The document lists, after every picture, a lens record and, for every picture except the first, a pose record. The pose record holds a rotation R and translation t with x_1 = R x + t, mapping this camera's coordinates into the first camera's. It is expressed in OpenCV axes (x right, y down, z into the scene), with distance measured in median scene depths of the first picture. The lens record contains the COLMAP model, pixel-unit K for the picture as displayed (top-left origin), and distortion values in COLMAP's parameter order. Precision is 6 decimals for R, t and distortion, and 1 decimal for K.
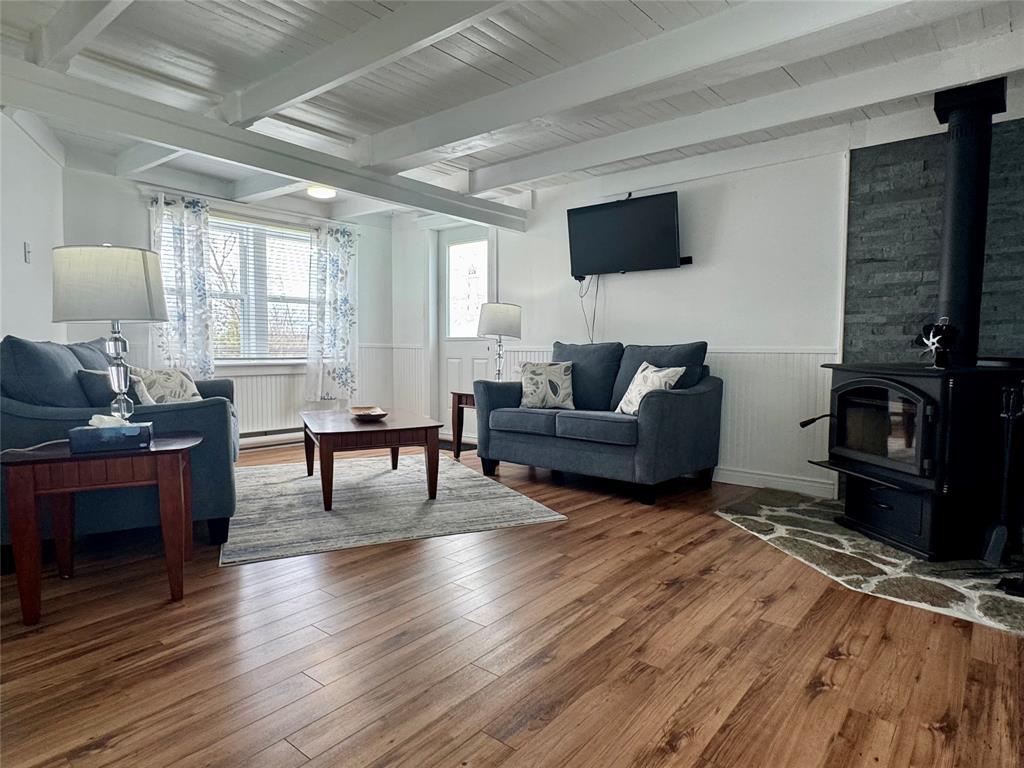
lens RADIAL K [[609.0, 0, 512.1], [0, 609.0, 381.0], [0, 0, 1]] dist [-0.007221, -0.000495]
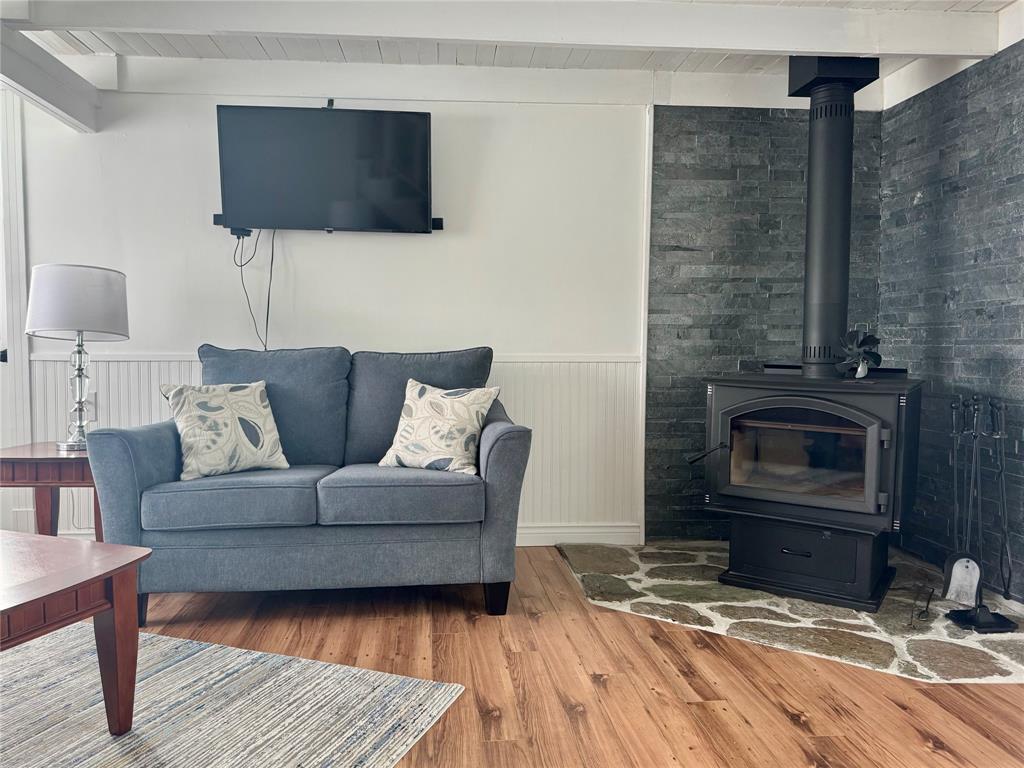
lens RADIAL K [[760.5, 0, 509.5], [0, 760.5, 387.9], [0, 0, 1]] dist [0.027060, -0.034332]
pose [[0.705033, -0.041684, 0.707949, -0.302670], [0.037360, 0.999068, 0.021619, -0.041893], [-0.708190, 0.011207, 0.705933, 0.445117]]
